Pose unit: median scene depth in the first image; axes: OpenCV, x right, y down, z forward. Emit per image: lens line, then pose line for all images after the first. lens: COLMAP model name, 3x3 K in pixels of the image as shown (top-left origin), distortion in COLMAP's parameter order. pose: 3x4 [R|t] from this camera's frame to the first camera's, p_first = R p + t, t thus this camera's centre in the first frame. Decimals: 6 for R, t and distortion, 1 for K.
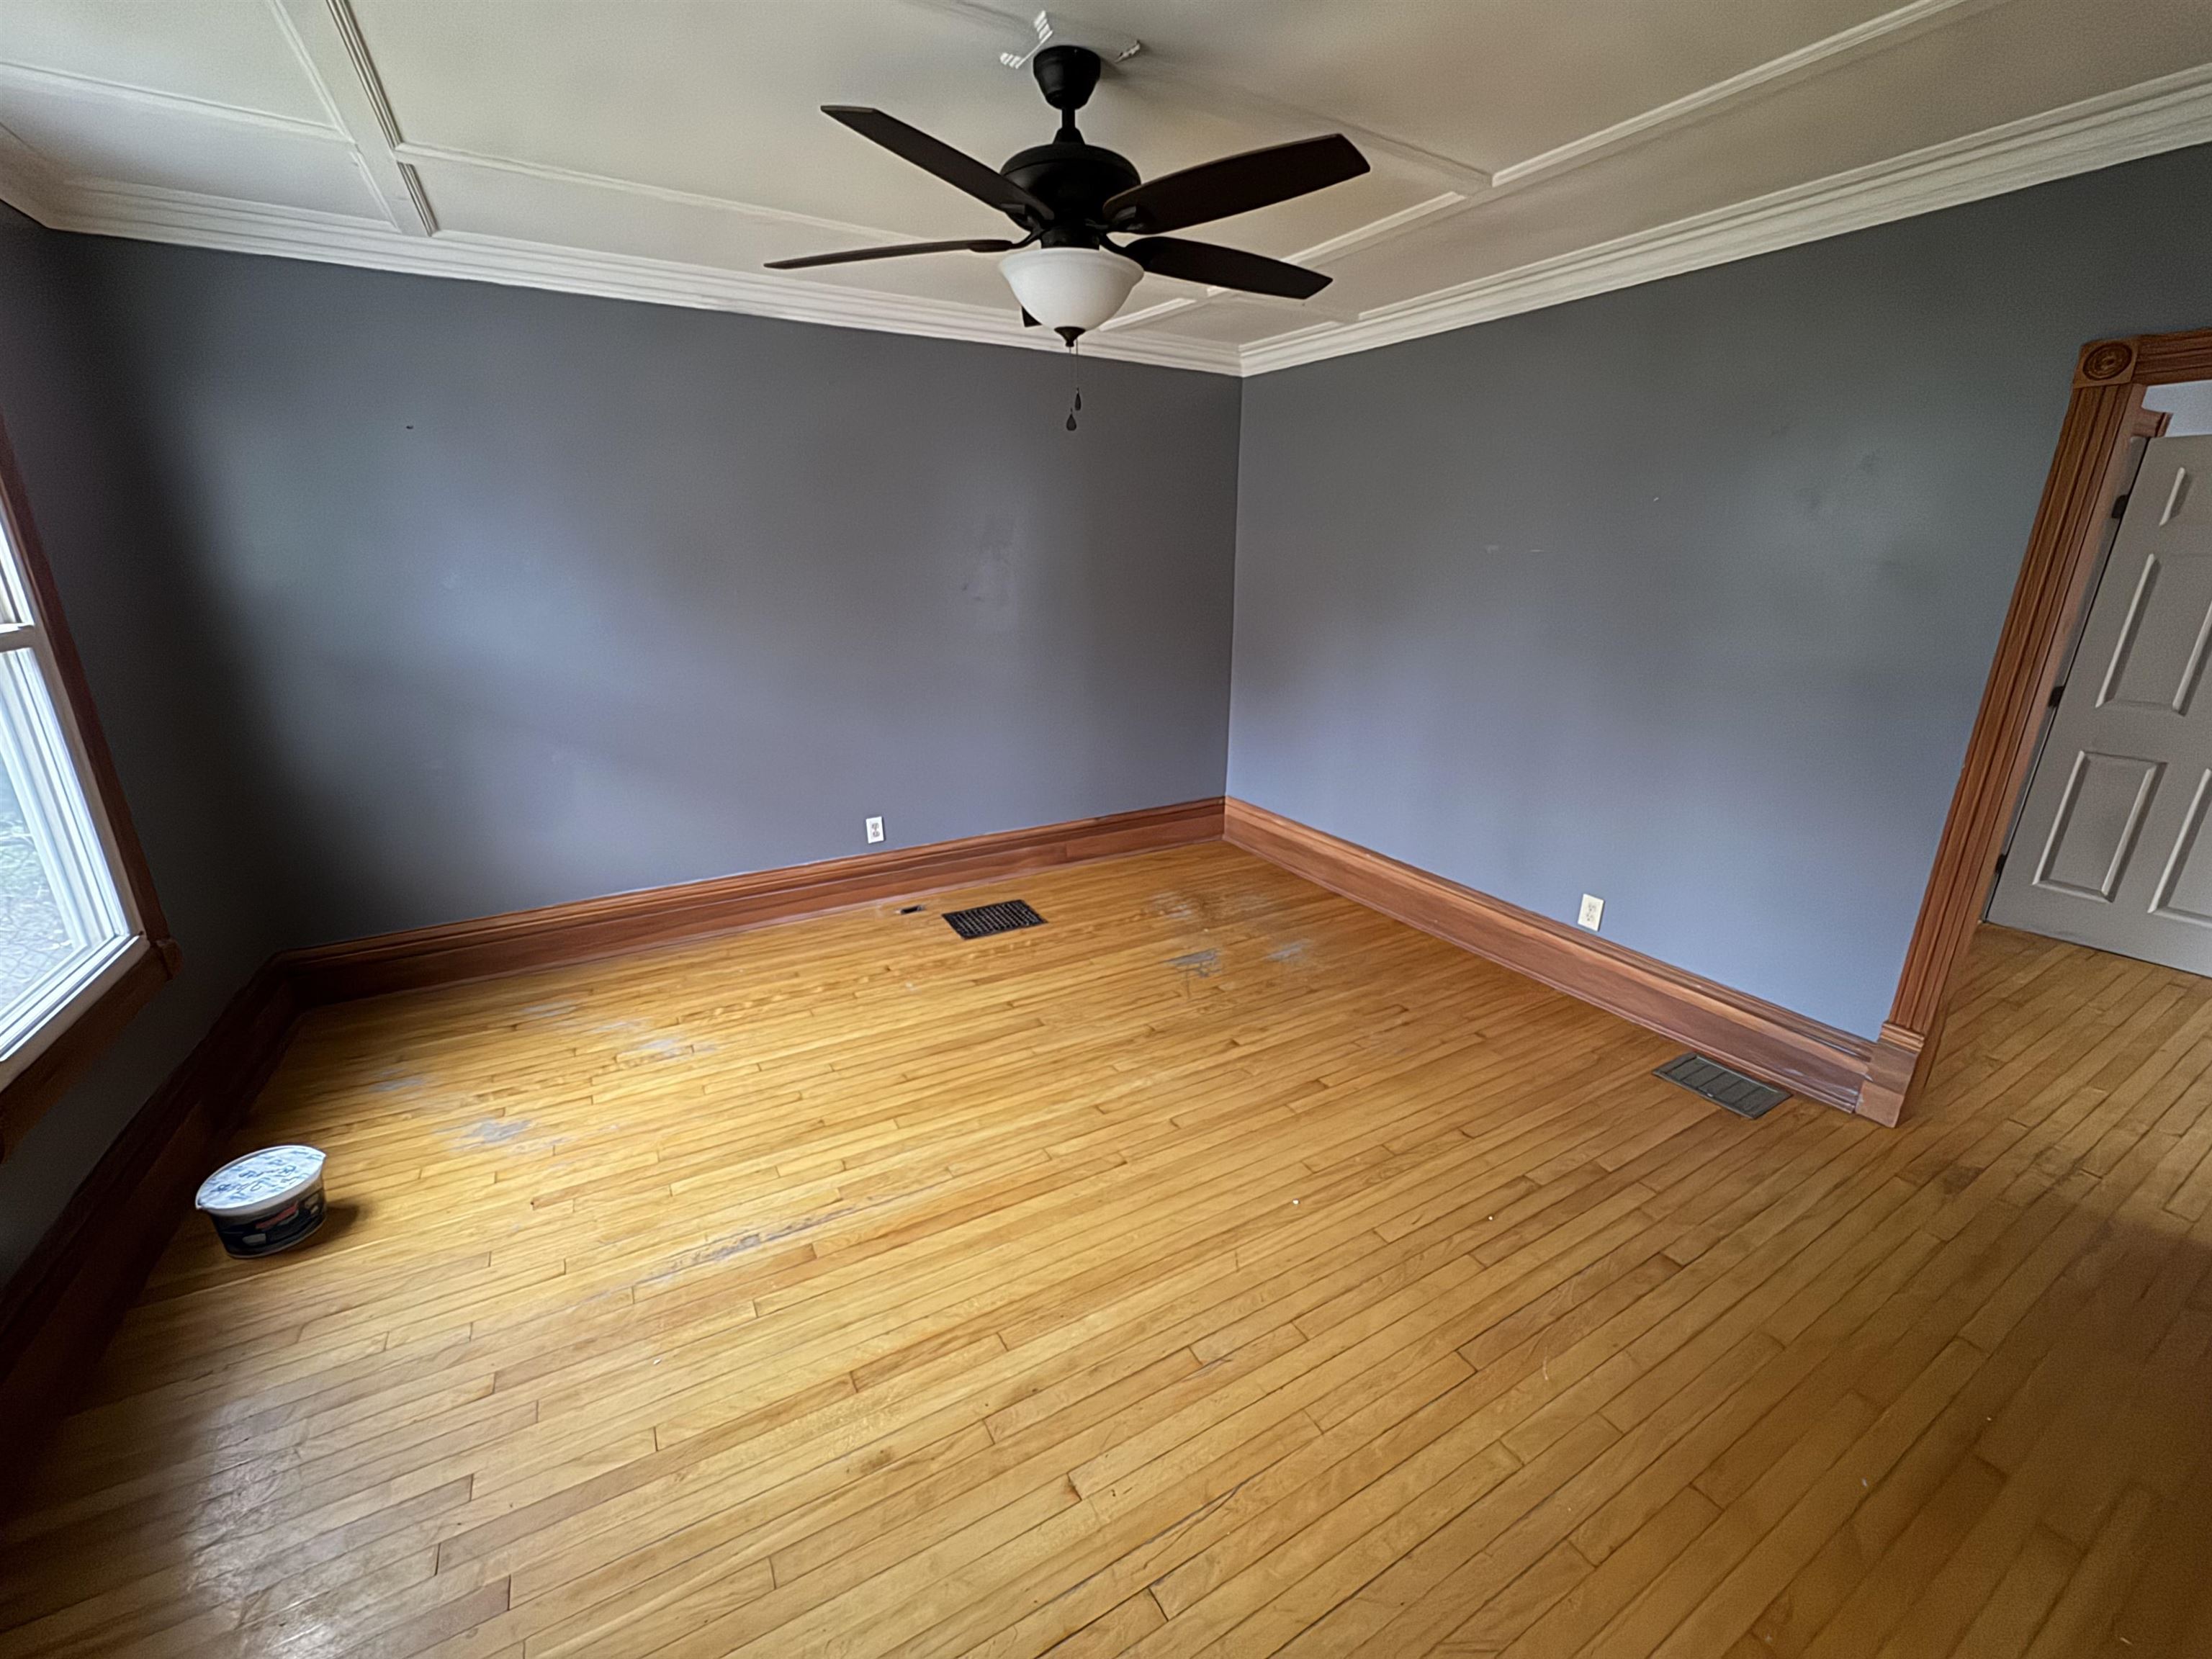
lens RADIAL K [[883.1, 0, 1111.9], [0, 883.1, 829.5], [0, 0, 1]] dist [-0.005097, 0.000738]
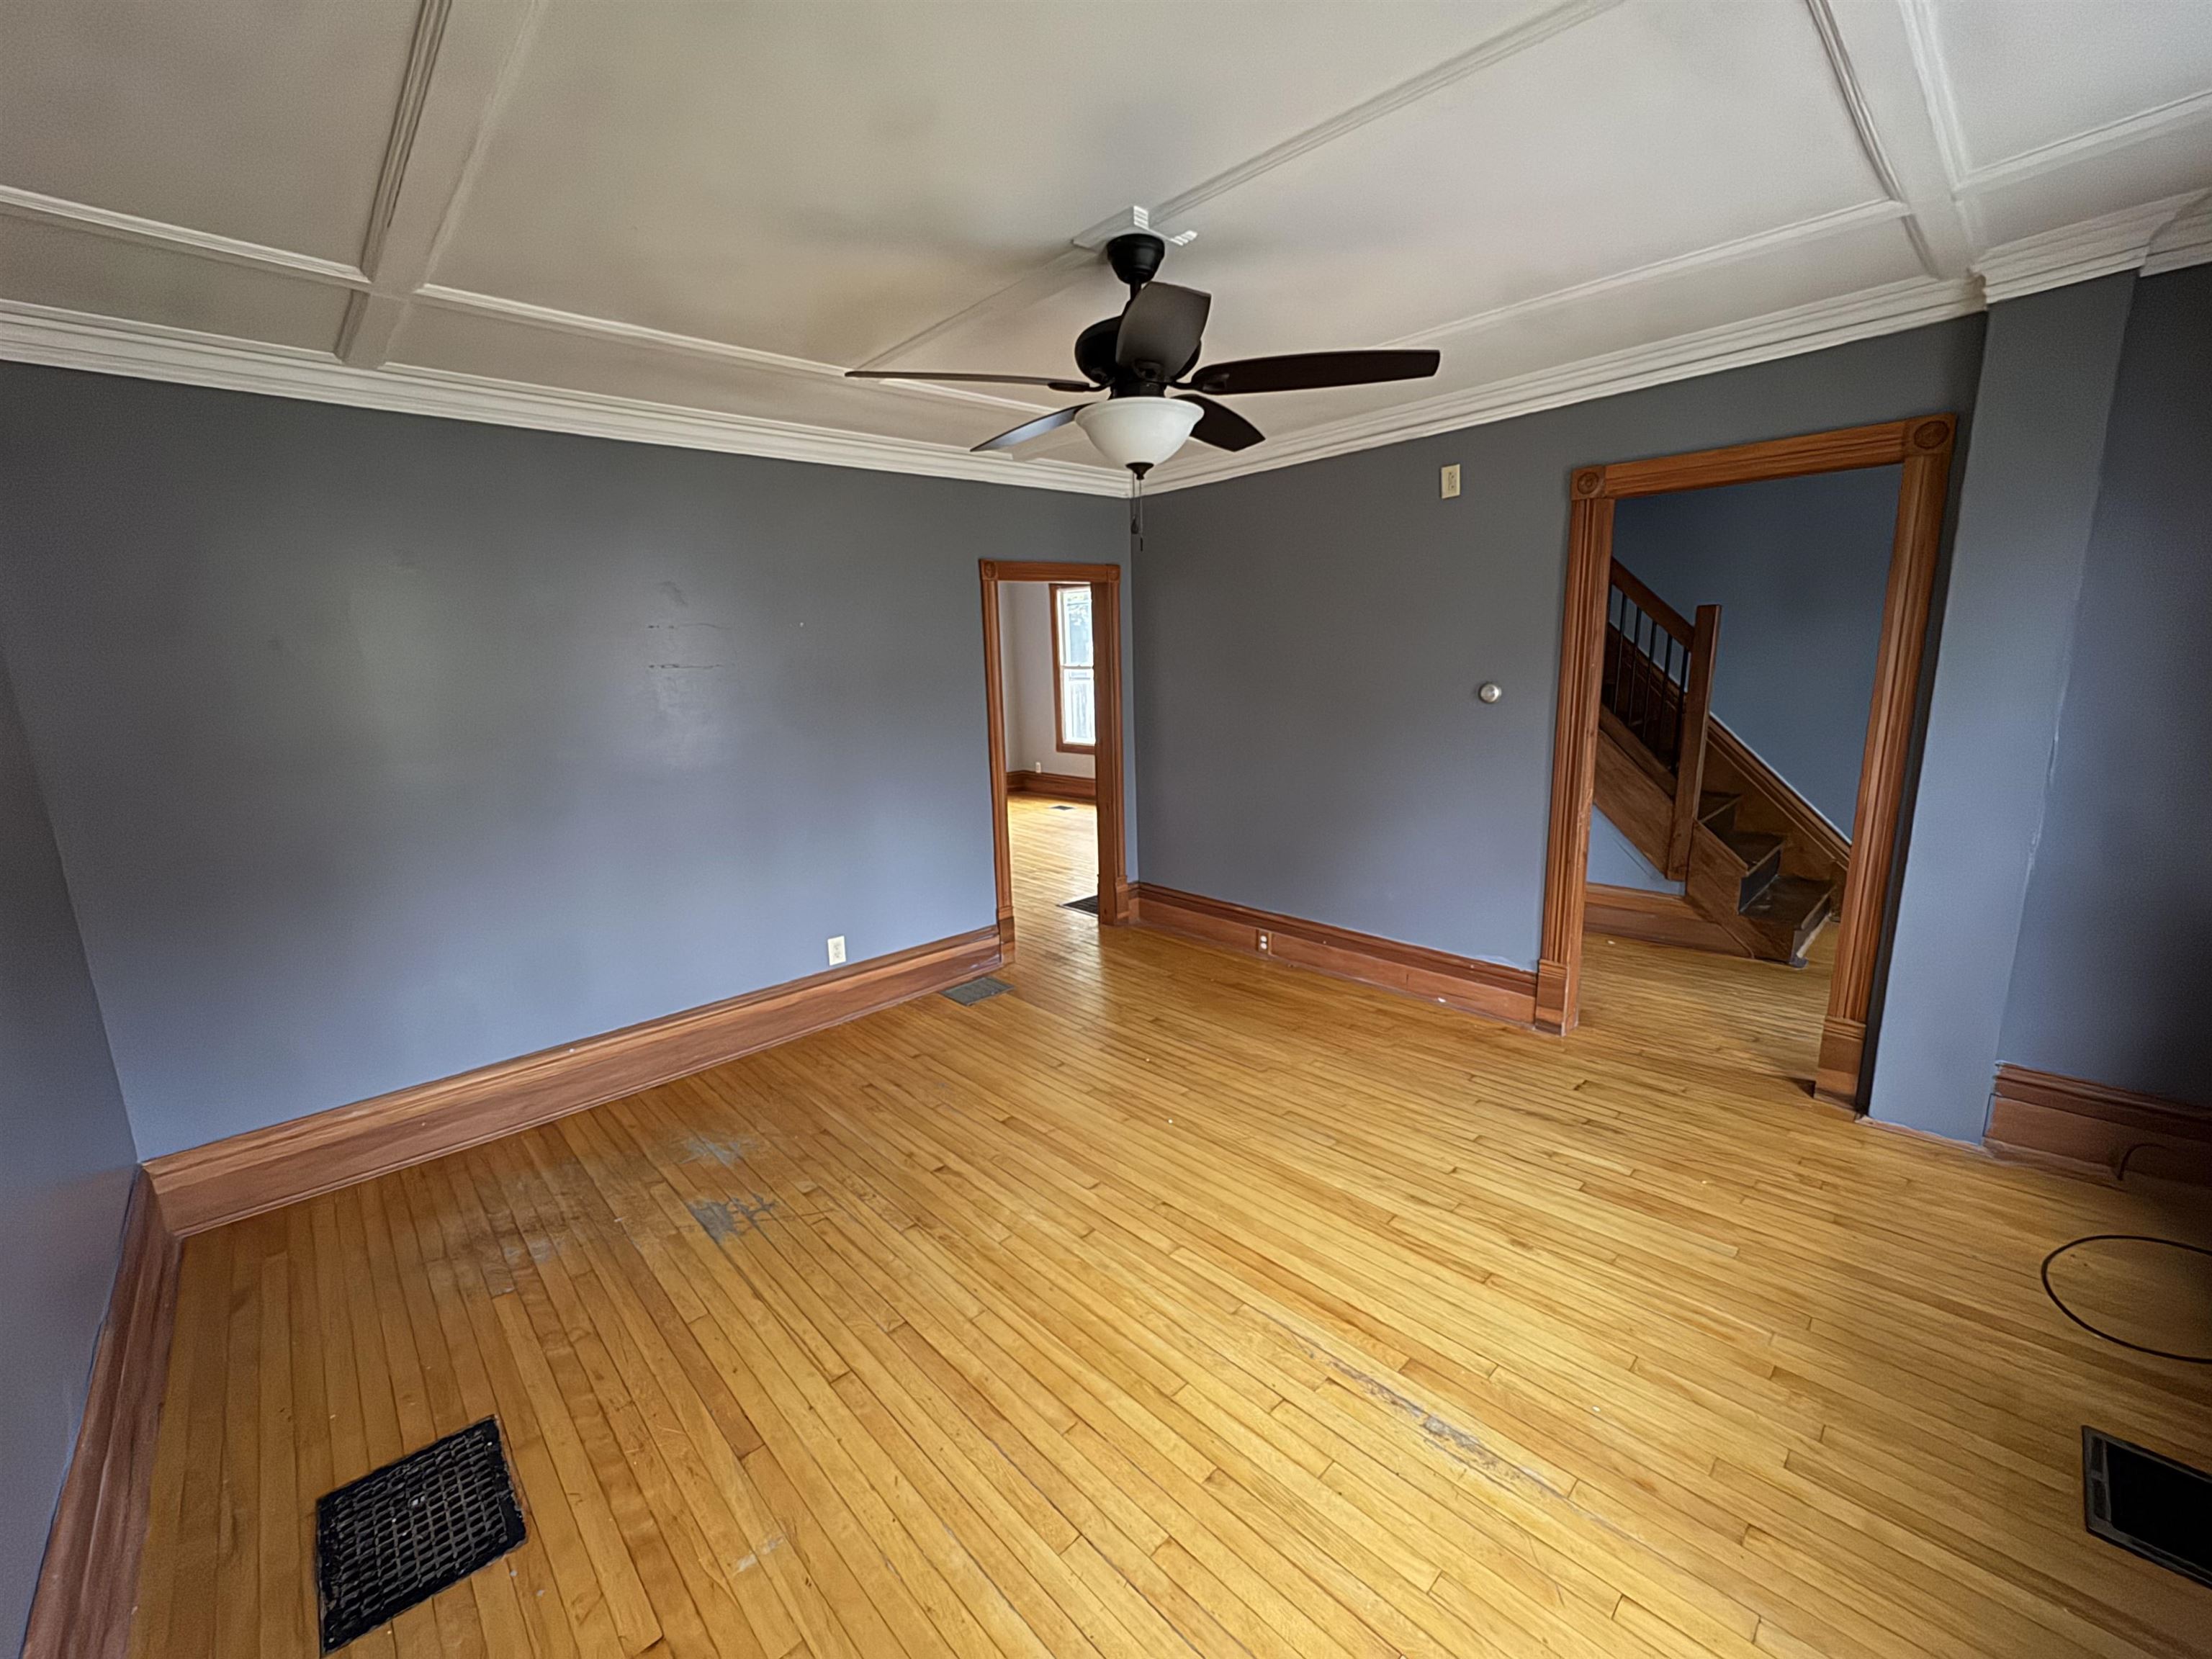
lens RADIAL K [[883.1, 0, 1108.7], [0, 883.1, 835.7], [0, 0, 1]] dist [-0.005097, 0.000738]
pose [[-0.224172, -0.197296, 0.954370, -0.774454], [0.325581, 0.907864, 0.264157, -0.287919], [-0.918555, 0.369941, -0.139282, 0.887486]]
